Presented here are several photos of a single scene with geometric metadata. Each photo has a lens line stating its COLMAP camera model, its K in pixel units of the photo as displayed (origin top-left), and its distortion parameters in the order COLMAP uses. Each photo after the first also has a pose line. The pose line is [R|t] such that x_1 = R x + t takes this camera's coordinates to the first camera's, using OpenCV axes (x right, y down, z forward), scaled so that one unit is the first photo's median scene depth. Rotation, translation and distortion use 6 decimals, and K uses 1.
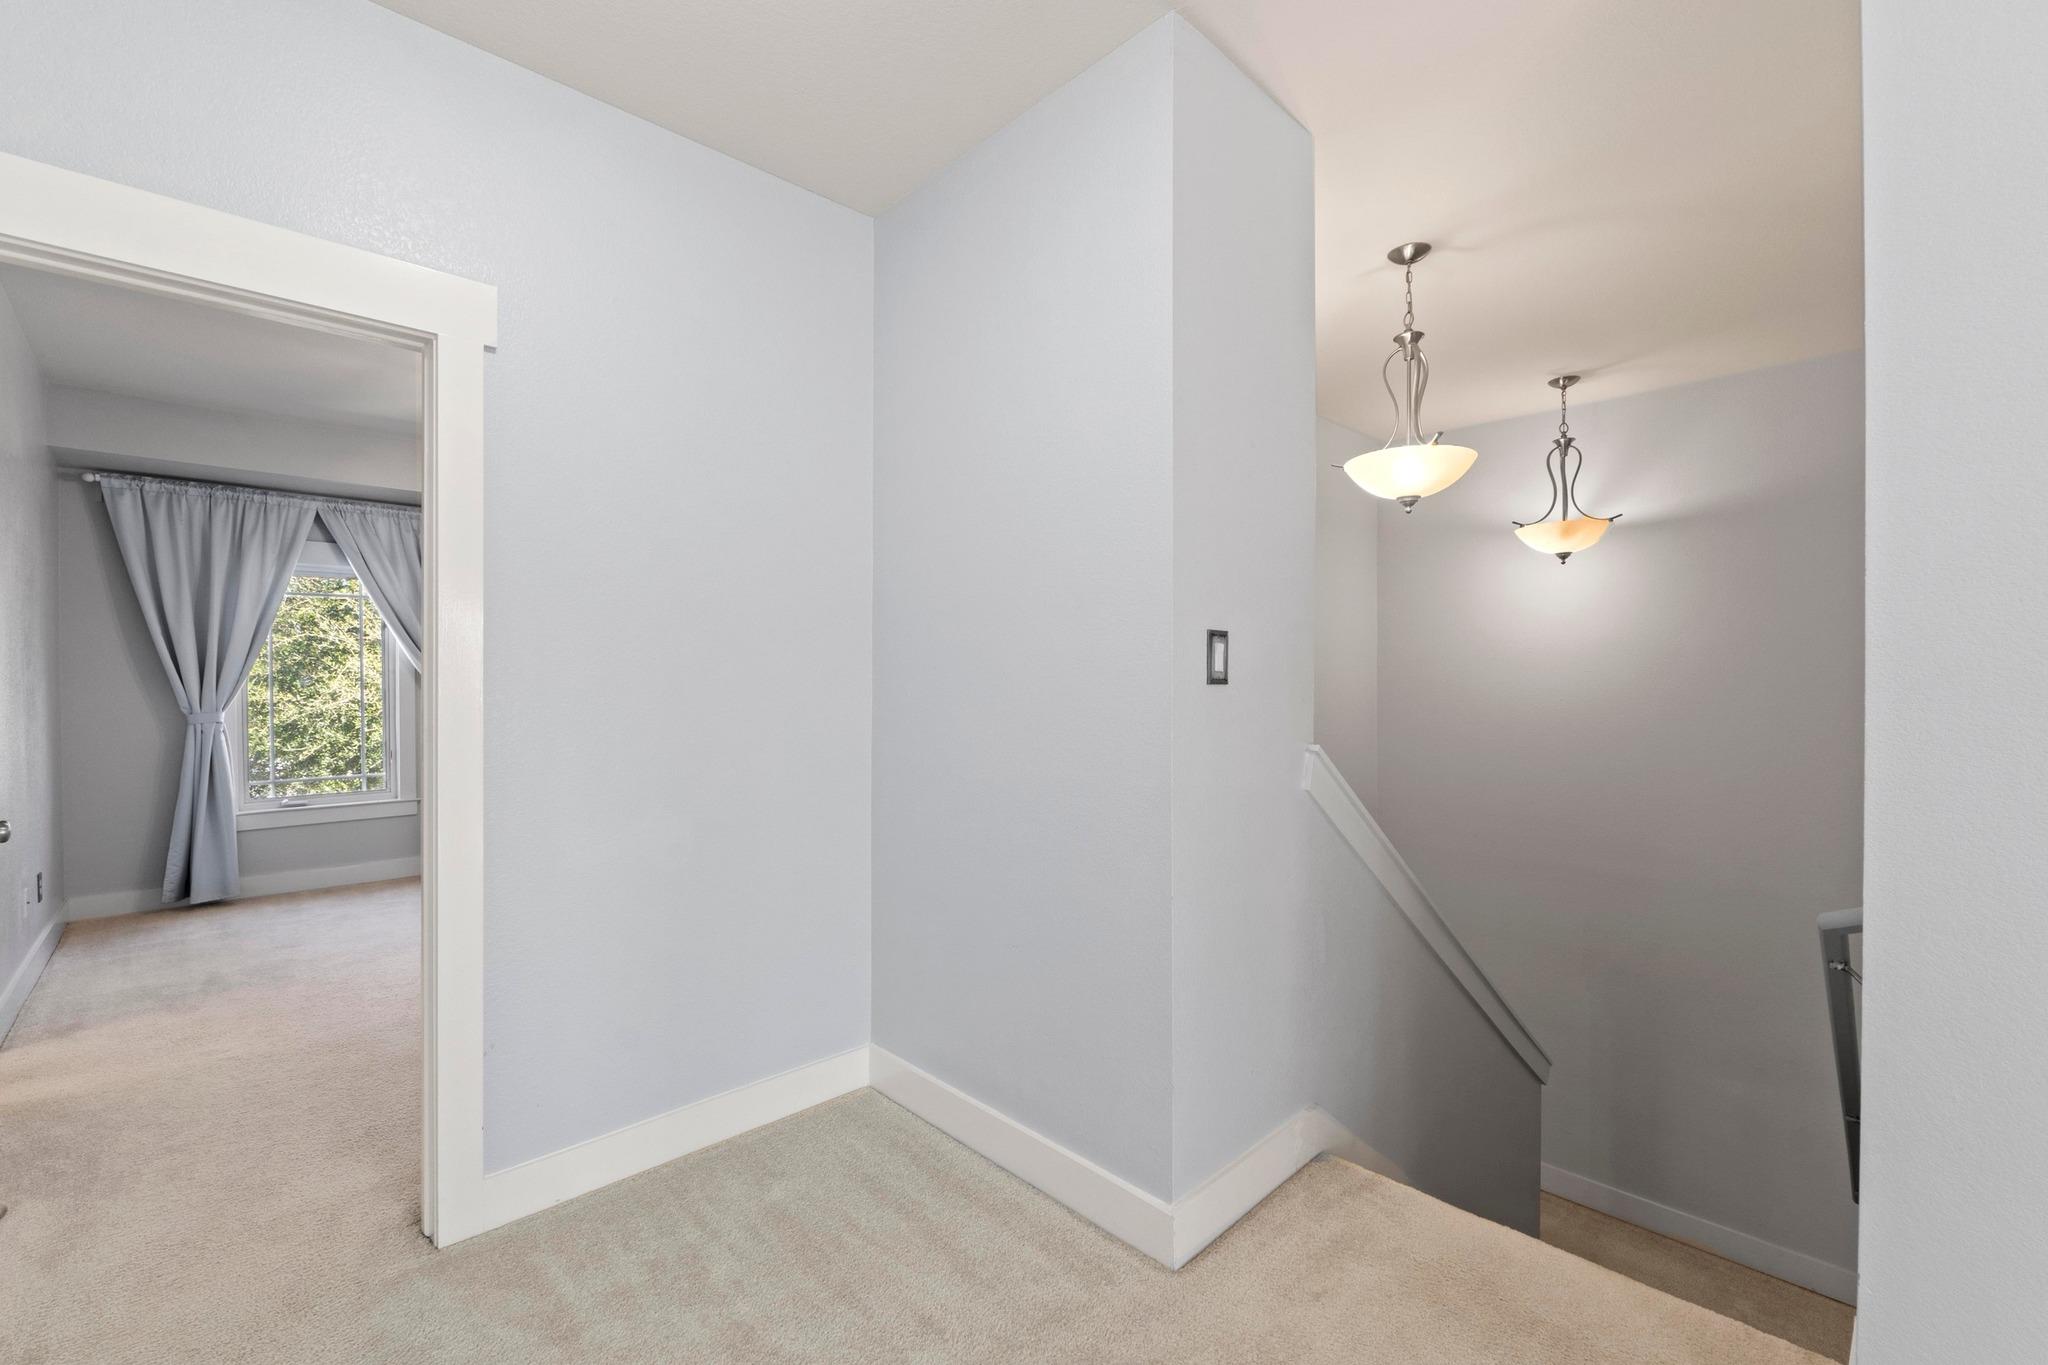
lens RADIAL K [[867.0, 0, 1024.0], [0, 867.0, 682.5], [0, 0, 1]] dist [-0.001952, -0.000228]
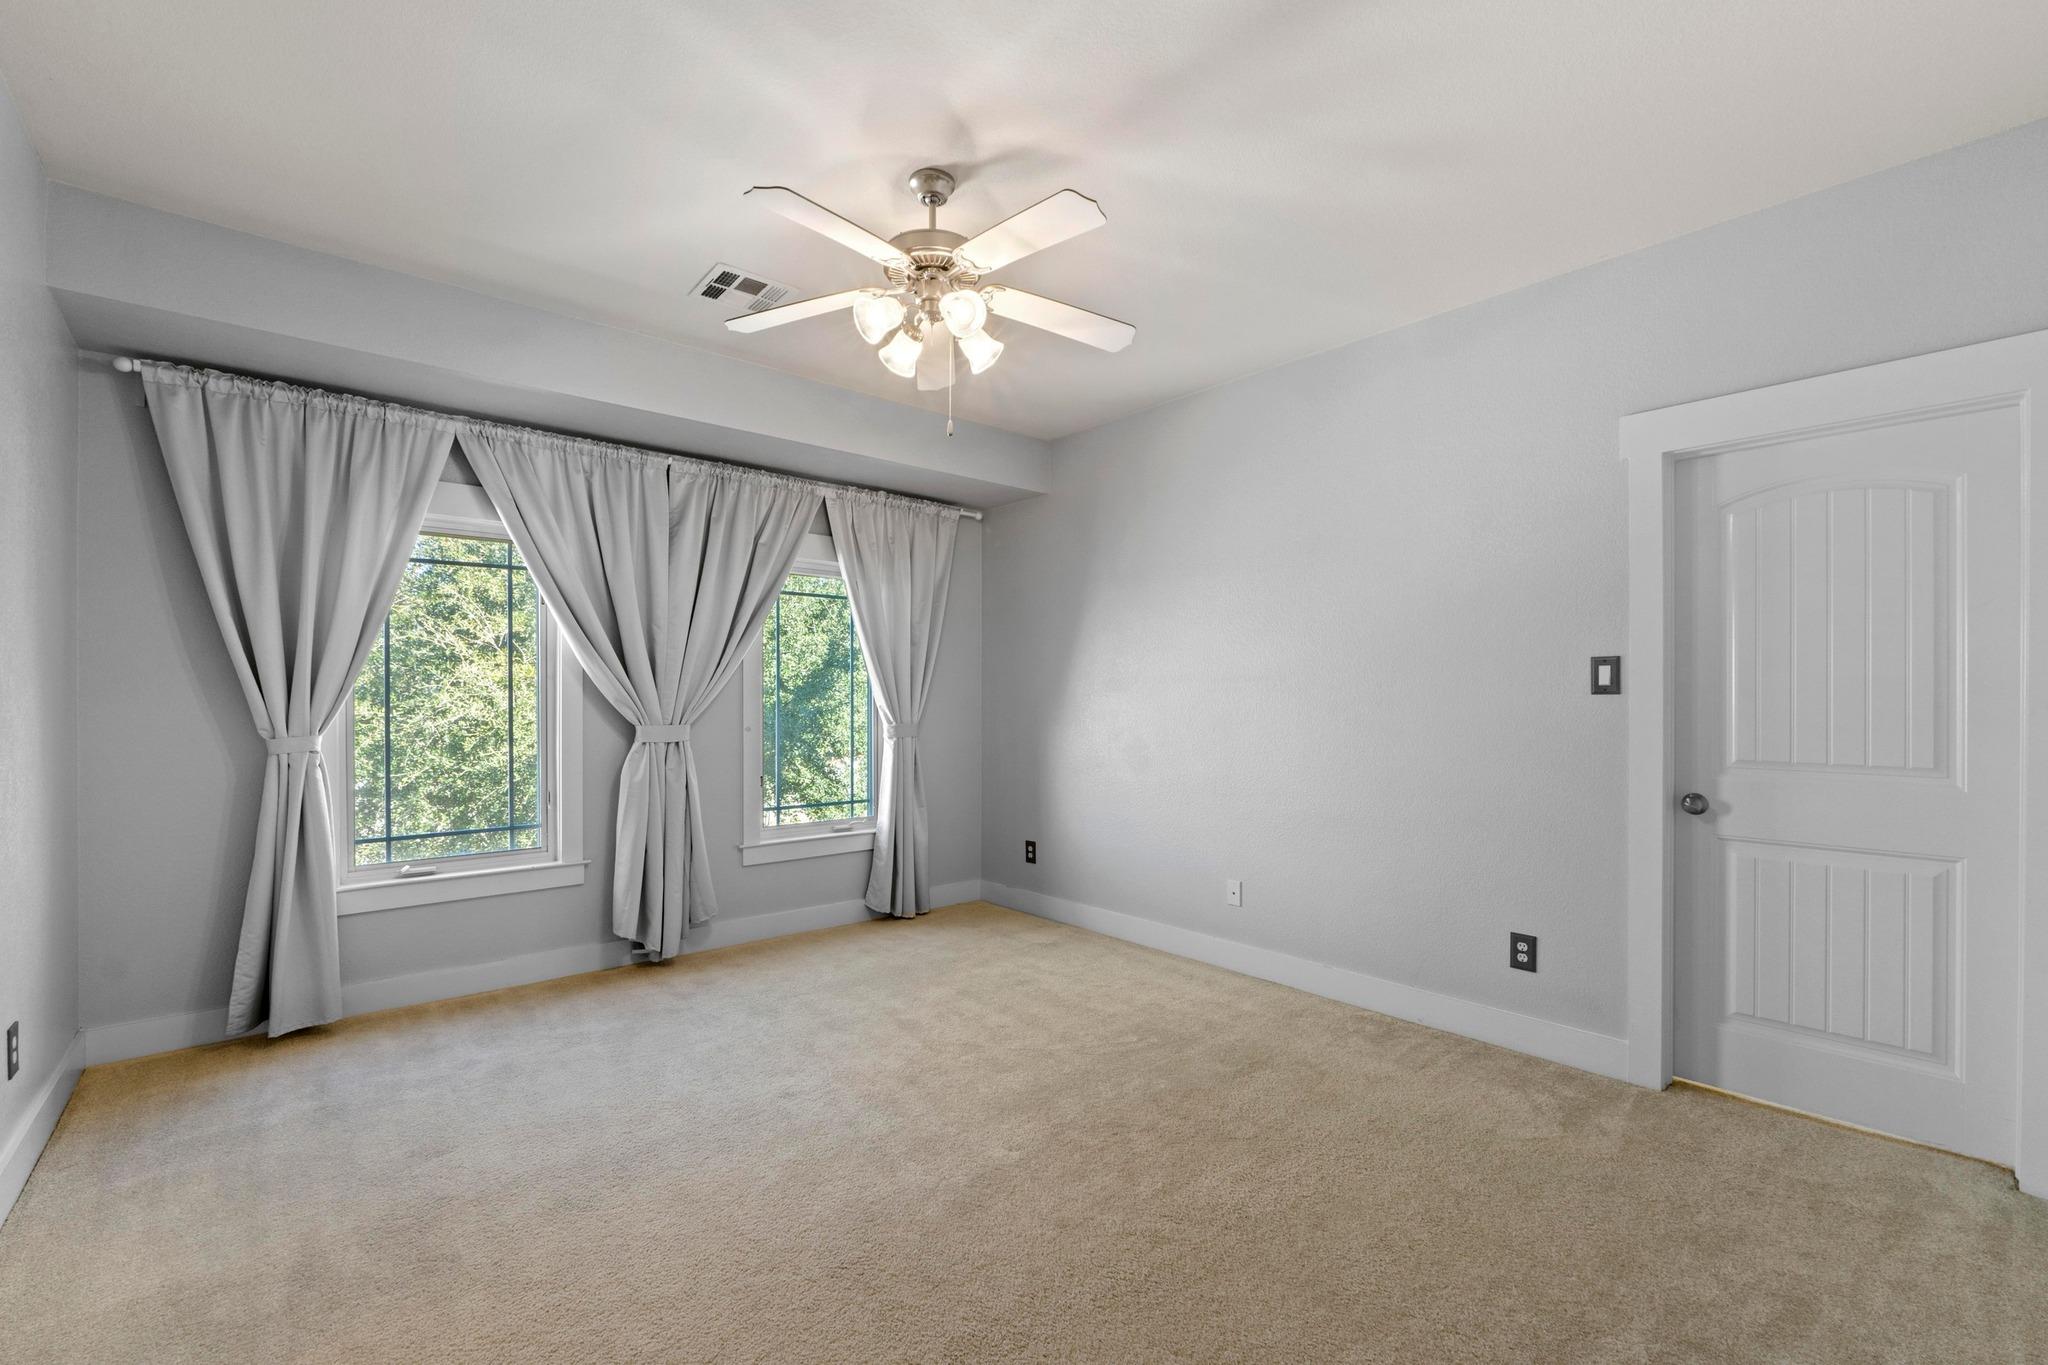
lens RADIAL K [[864.2, 0, 1022.4], [0, 864.2, 691.2], [0, 0, 1]] dist [-0.001617, -0.000856]
pose [[0.998647, 0.002390, -0.051939, -0.361947], [-0.002922, 0.999944, -0.010157, 0.005692], [0.051912, 0.010295, 0.998599, 0.376499]]
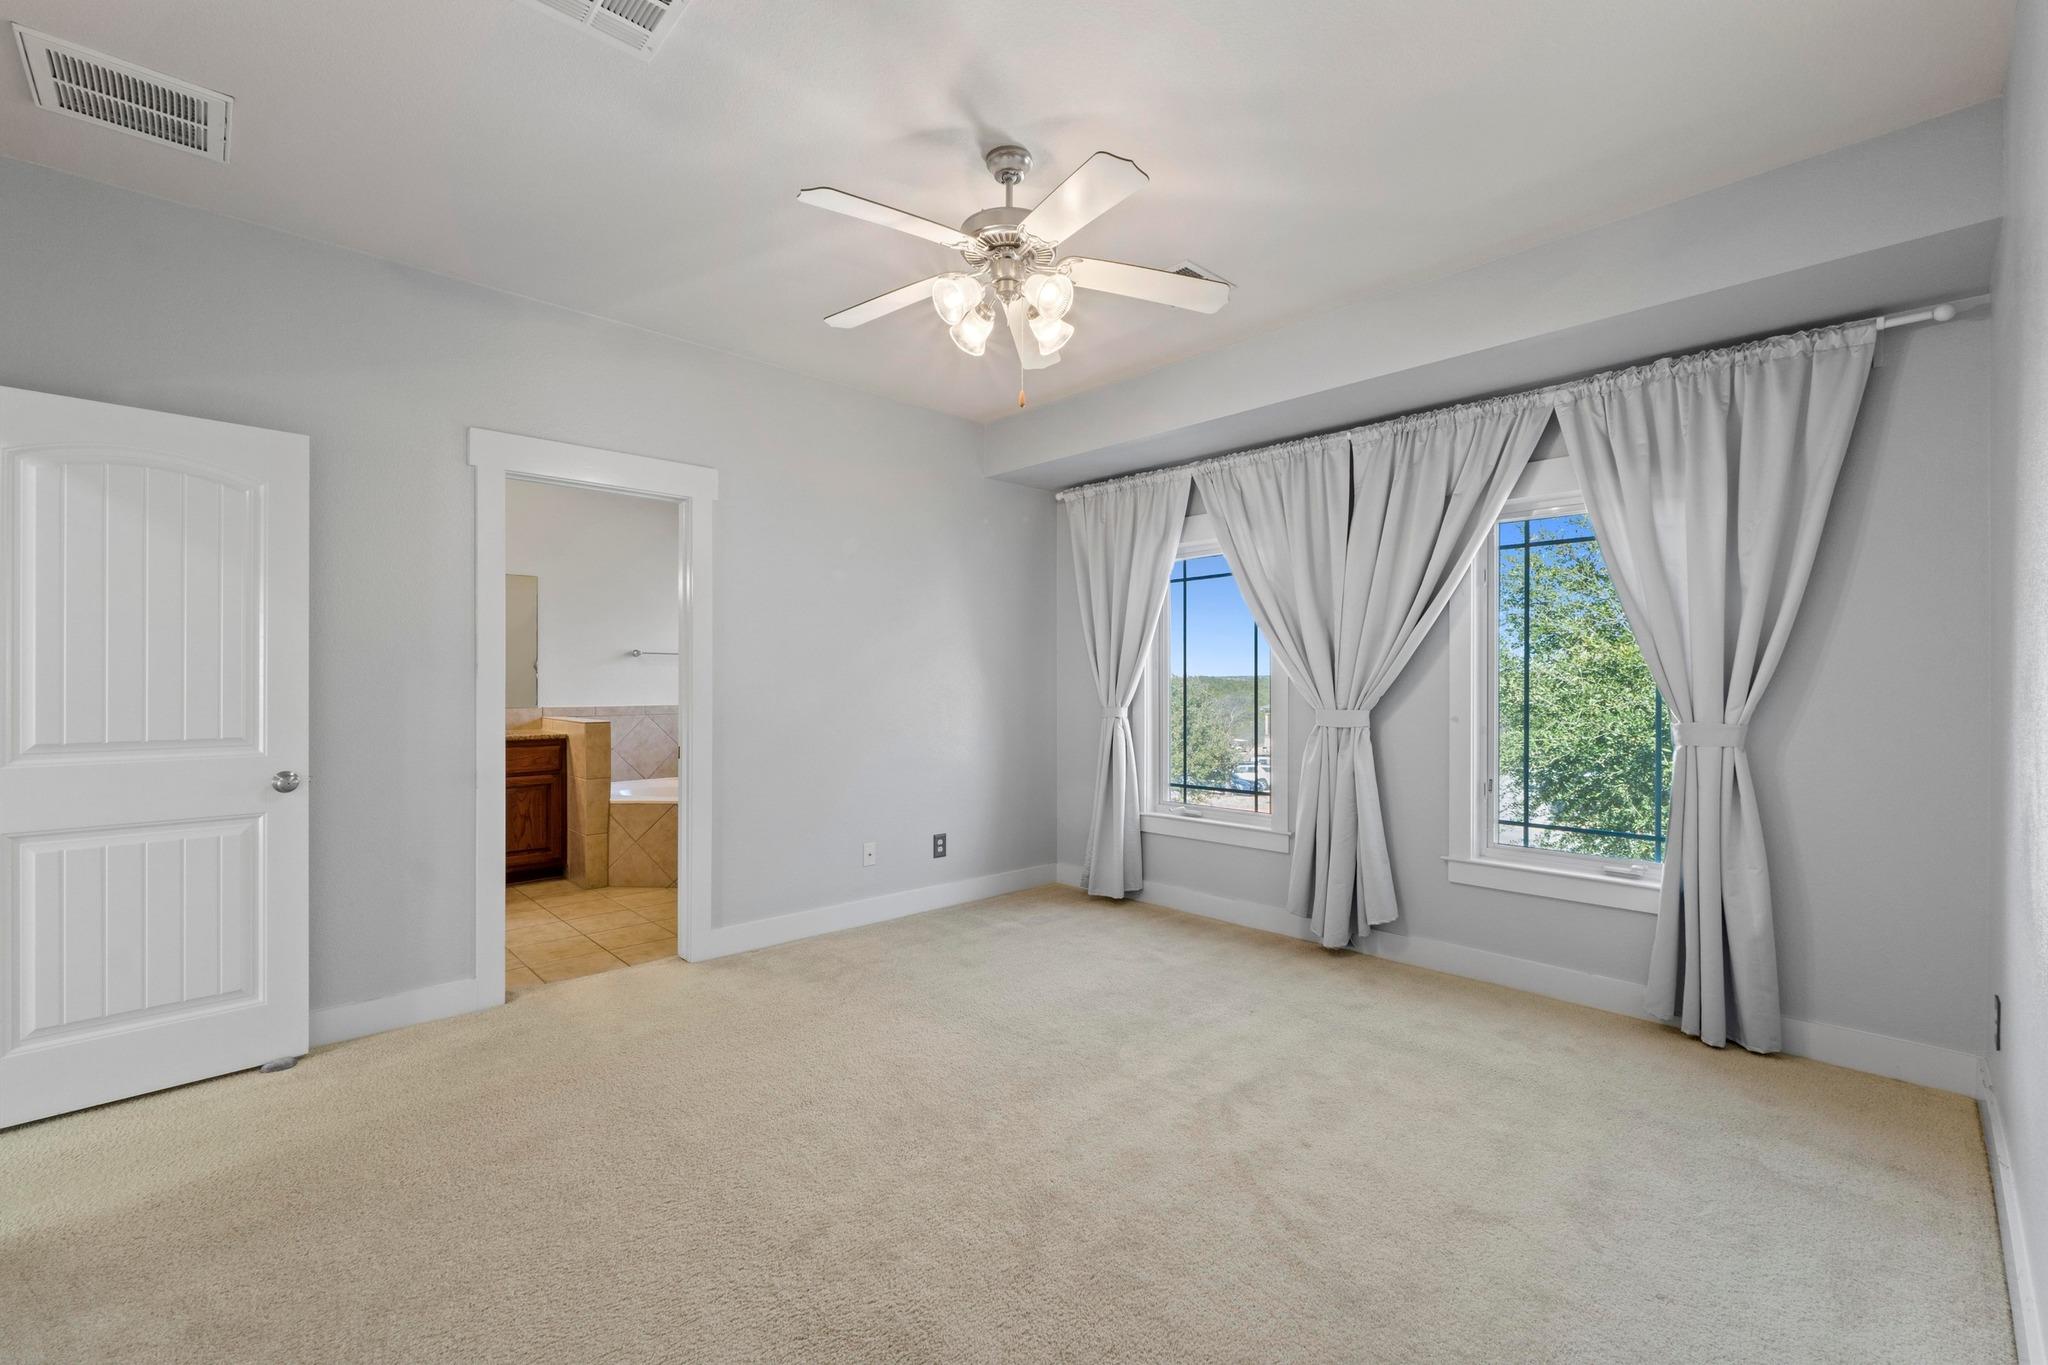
lens RADIAL K [[867.0, 0, 1024.0], [0, 867.0, 682.5], [0, 0, 1]] dist [-0.001952, -0.000228]
pose [[0.003896, -0.000558, -0.999992, 0.053522], [-0.007214, 0.999974, -0.000586, 0.008068], [0.999966, 0.007216, 0.003892, 0.877898]]
